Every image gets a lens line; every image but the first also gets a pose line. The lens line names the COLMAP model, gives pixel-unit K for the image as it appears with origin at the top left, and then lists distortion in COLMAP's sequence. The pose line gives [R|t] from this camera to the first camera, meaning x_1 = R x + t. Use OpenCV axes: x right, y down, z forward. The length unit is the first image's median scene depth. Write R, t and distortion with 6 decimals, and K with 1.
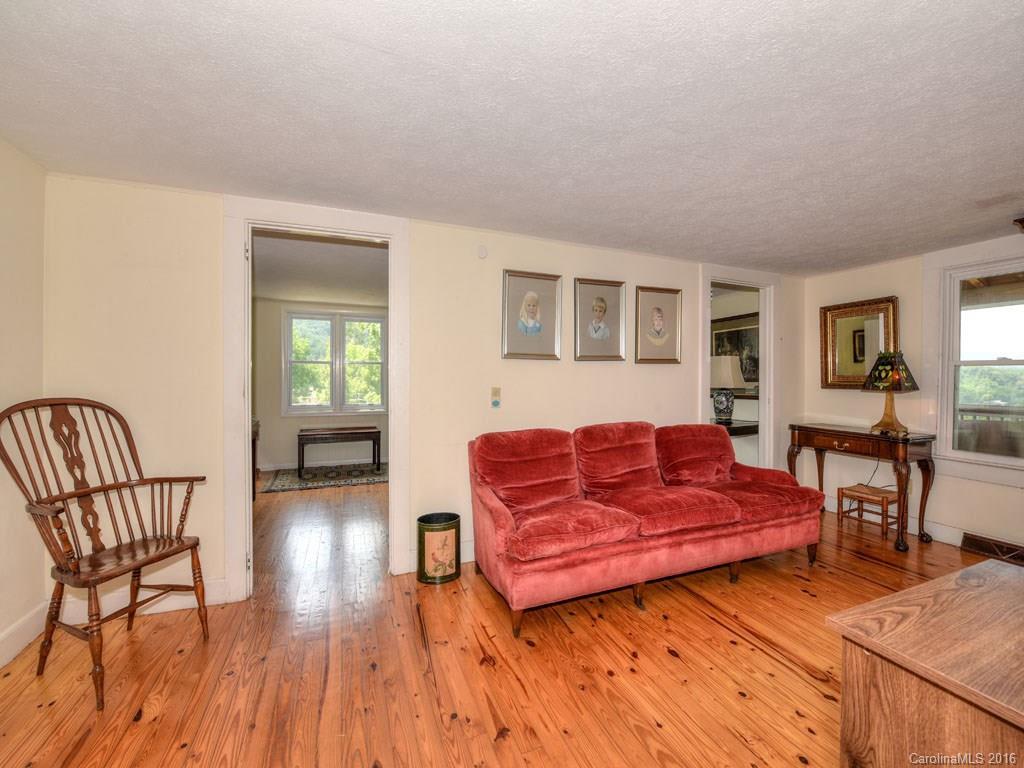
lens RADIAL K [[402.3, 0, 515.4], [0, 402.3, 378.9], [0, 0, 1]] dist [-0.010155, -0.000088]
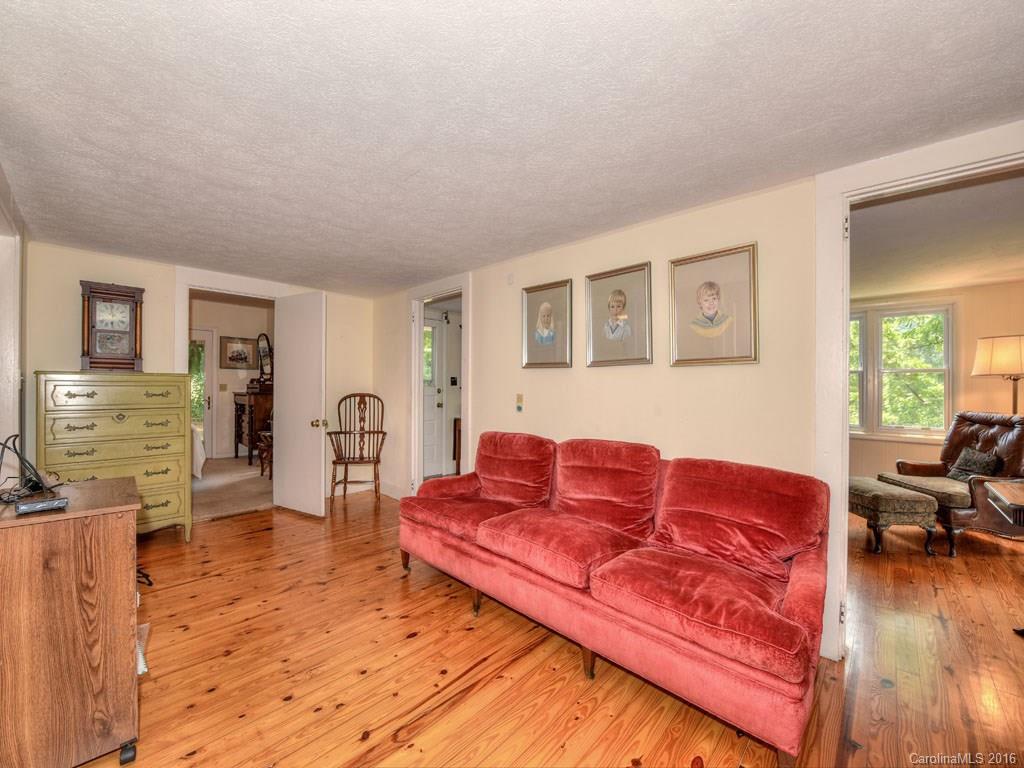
lens RADIAL K [[402.3, 0, 513.6], [0, 402.3, 385.6], [0, 0, 1]] dist [-0.010155, -0.000088]
pose [[0.427620, 0.000228, -0.903959, 1.415829], [-0.010039, 0.999939, -0.004497, 0.003145], [0.903903, 0.010998, 0.427597, 0.727130]]
